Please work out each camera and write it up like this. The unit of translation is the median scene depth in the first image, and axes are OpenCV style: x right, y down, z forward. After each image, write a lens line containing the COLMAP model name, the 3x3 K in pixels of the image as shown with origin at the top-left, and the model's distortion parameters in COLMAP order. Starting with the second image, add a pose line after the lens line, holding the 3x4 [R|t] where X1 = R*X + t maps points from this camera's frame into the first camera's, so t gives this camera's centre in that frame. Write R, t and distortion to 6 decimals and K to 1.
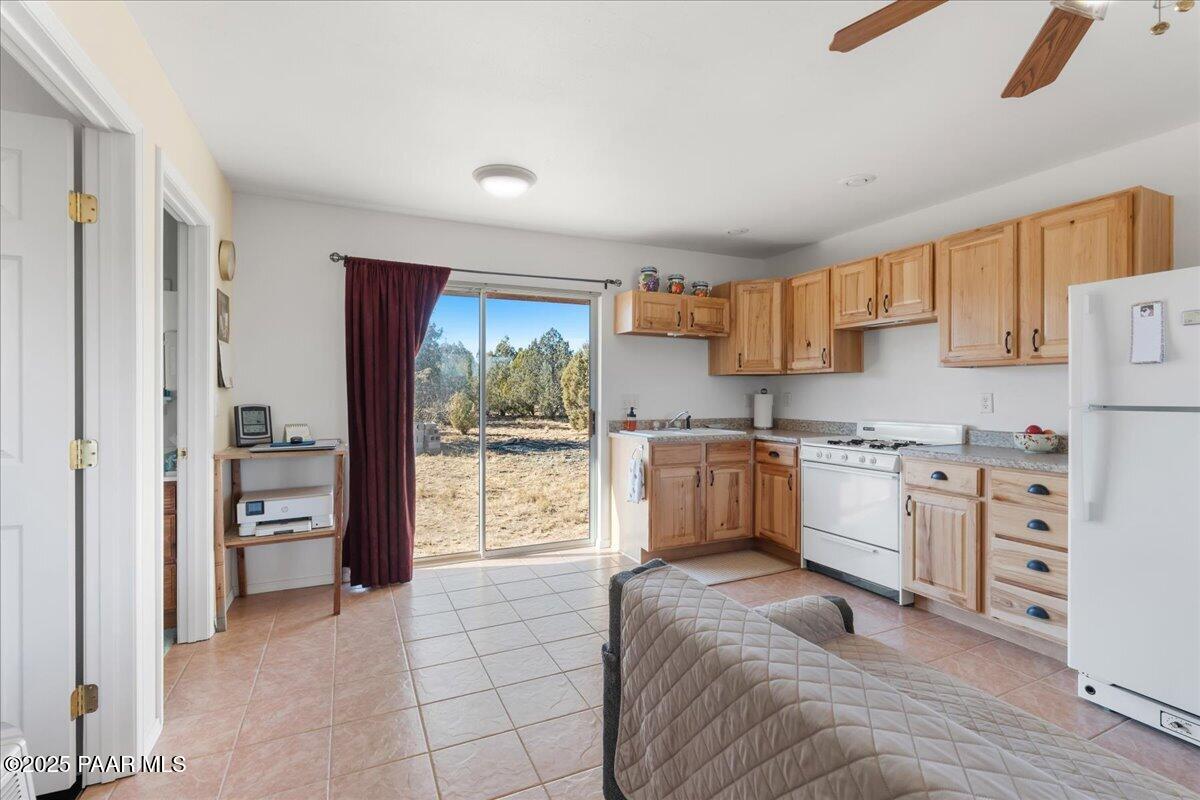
lens RADIAL K [[537.8, 0, 600.0], [0, 537.8, 400.0], [0, 0, 1]] dist [-0.015457, 0.007905]
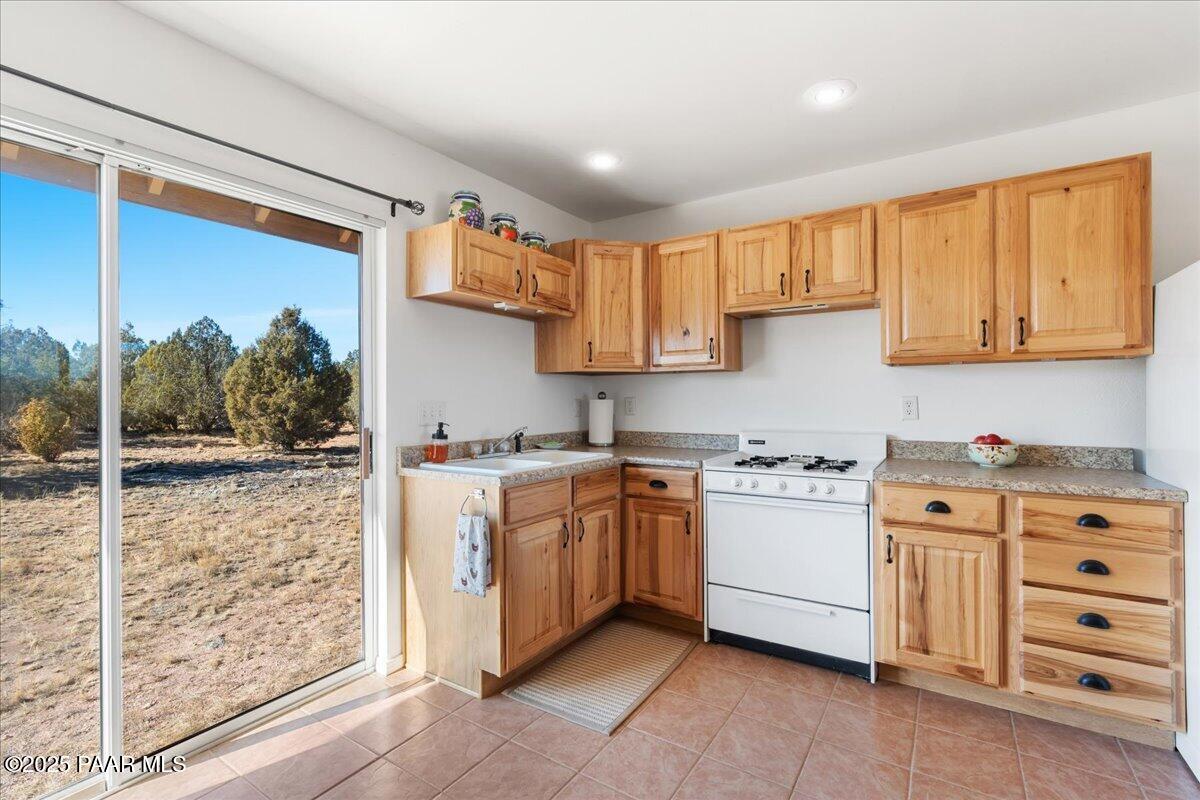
lens RADIAL K [[537.8, 0, 600.0], [0, 537.8, 400.0], [0, 0, 1]] dist [-0.015457, 0.007905]
pose [[0.850773, -0.006595, 0.525491, -0.108320], [0.012071, 0.999903, -0.006994, -0.005549], [-0.525394, 0.012293, 0.850770, 0.425314]]
